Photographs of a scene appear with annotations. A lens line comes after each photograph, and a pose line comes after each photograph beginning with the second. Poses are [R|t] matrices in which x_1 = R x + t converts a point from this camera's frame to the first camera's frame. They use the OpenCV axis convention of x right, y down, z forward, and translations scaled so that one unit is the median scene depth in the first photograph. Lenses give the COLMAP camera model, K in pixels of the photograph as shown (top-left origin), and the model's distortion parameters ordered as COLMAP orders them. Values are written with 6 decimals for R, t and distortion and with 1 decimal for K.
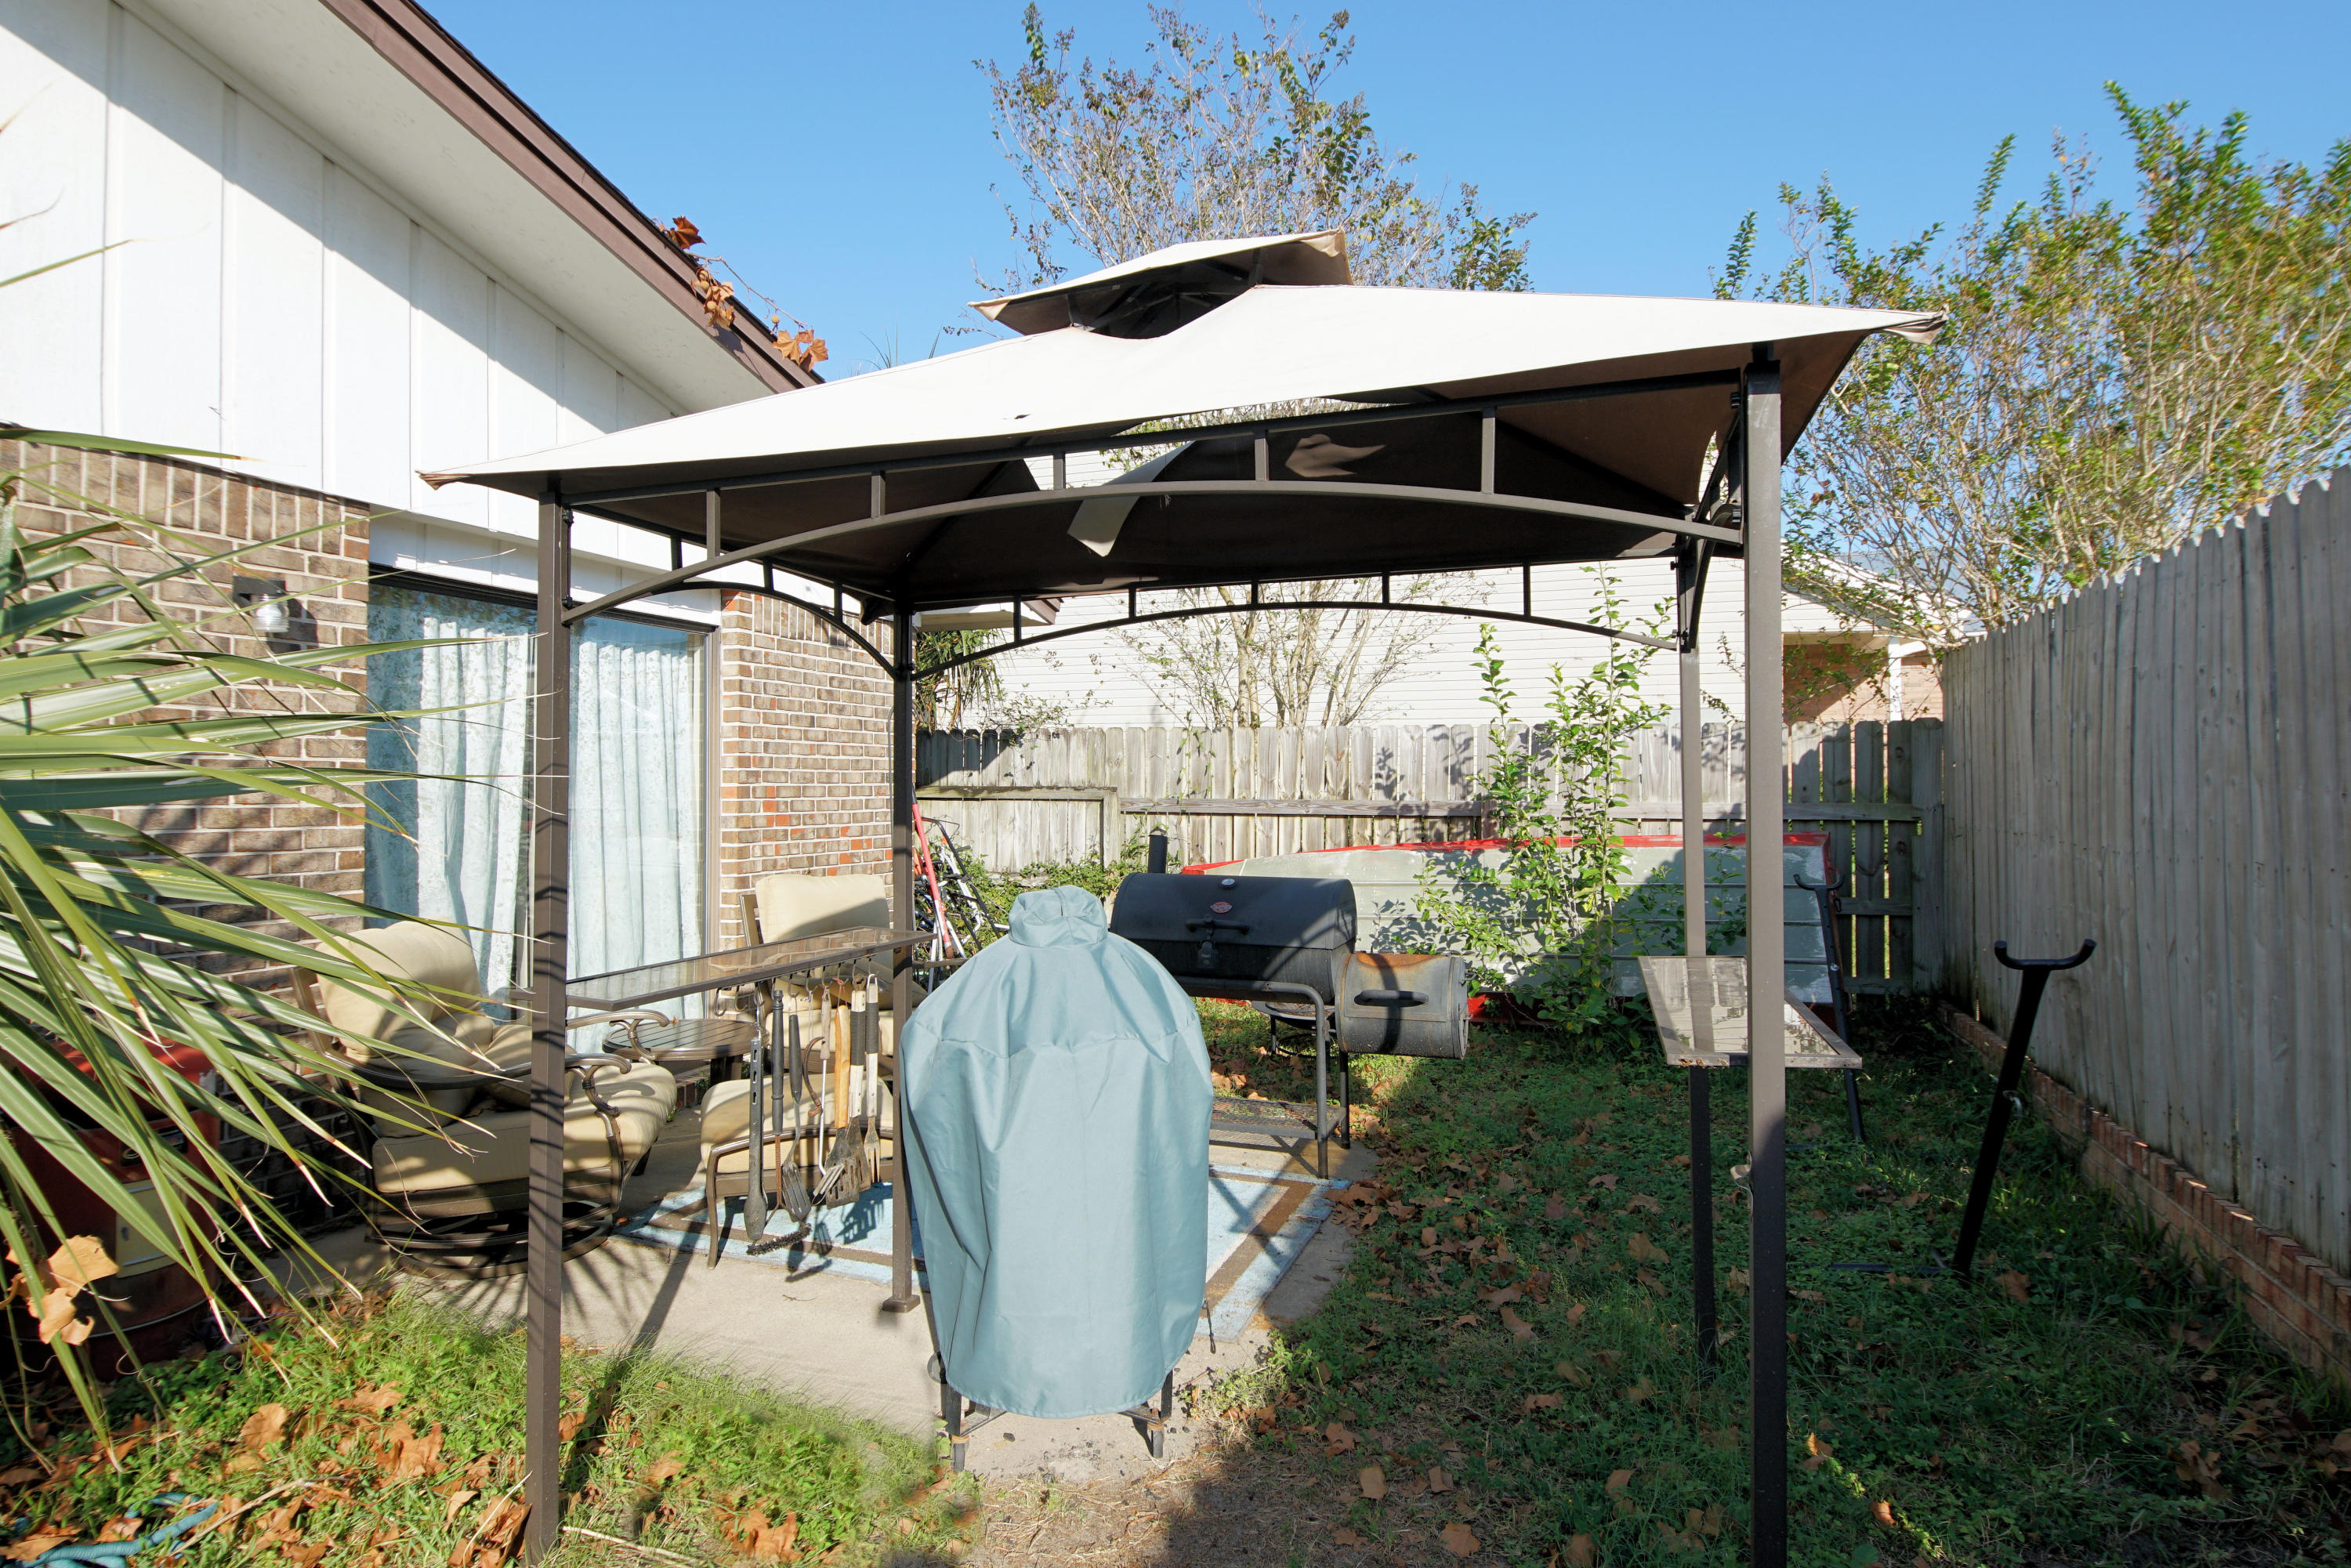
lens RADIAL K [[1270.4, 0, 1161.1], [0, 1270.4, 764.2], [0, 0, 1]] dist [0.029162, -0.030579]
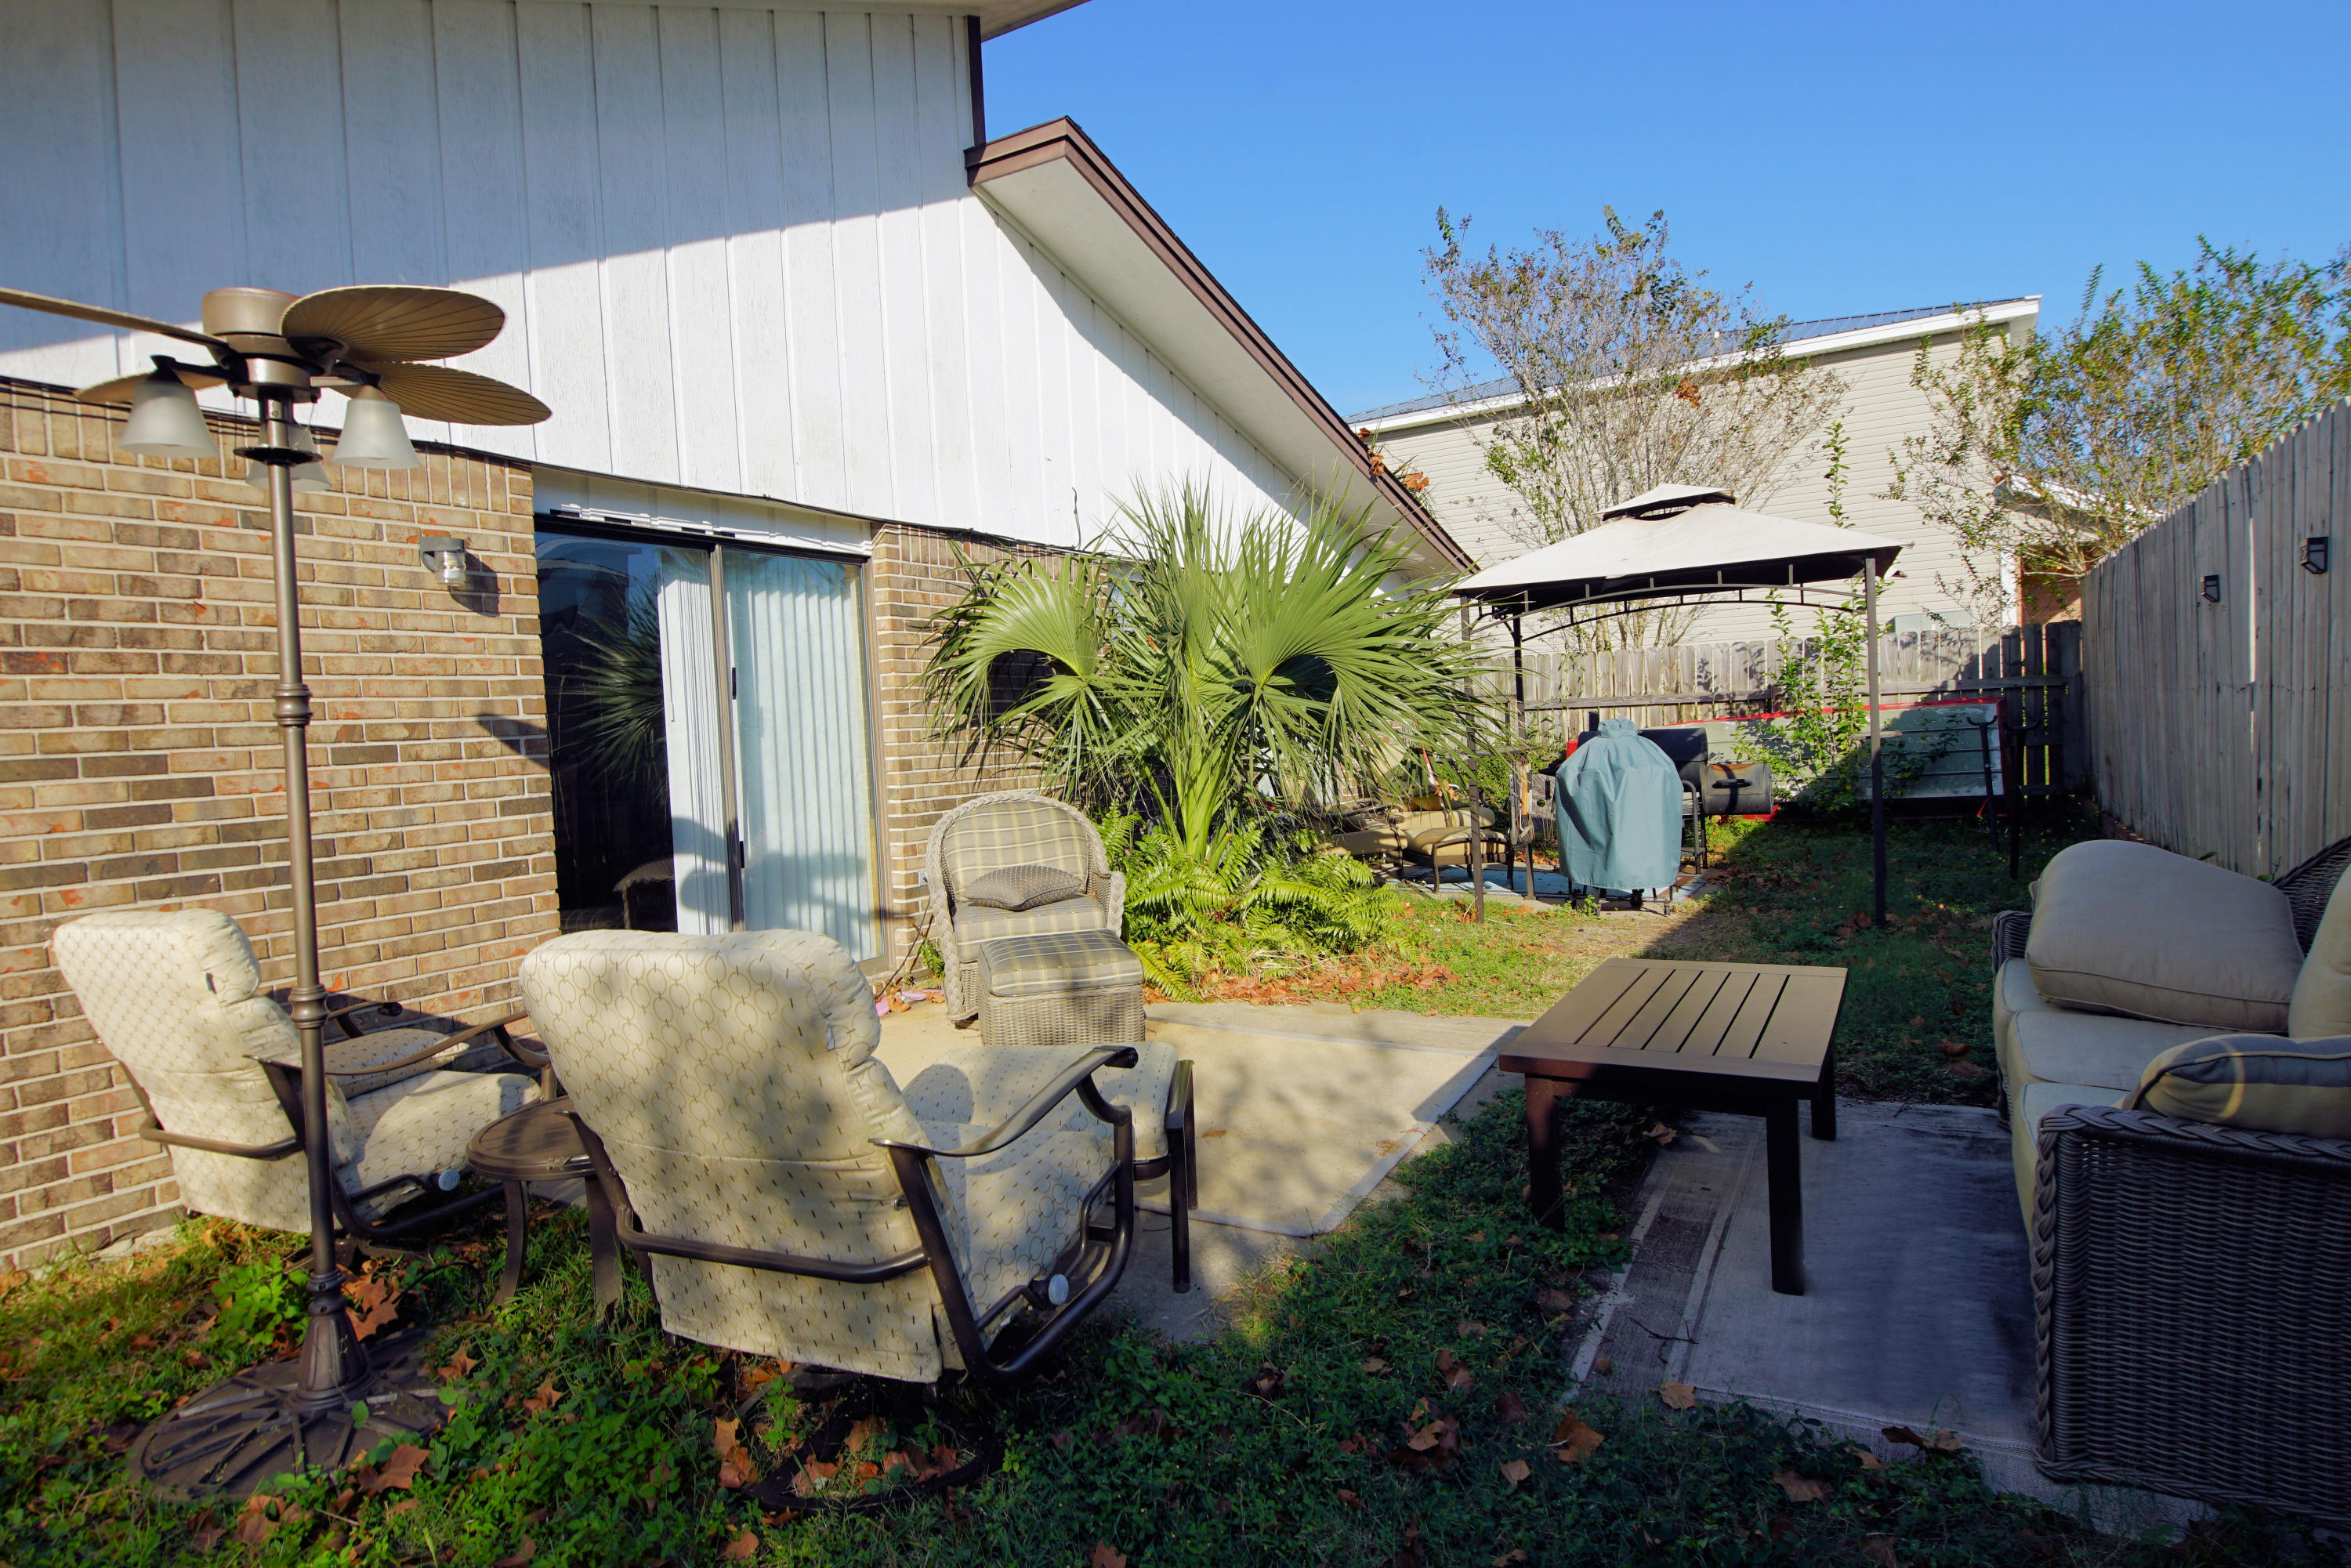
lens RADIAL K [[1270.4, 0, 1161.1], [0, 1270.4, 764.2], [0, 0, 1]] dist [0.029162, -0.030579]
pose [[0.981800, -0.042294, -0.185149, -0.219868], [0.052785, 0.997246, 0.052102, -0.000154], [0.182436, -0.060926, 0.981328, -0.759252]]
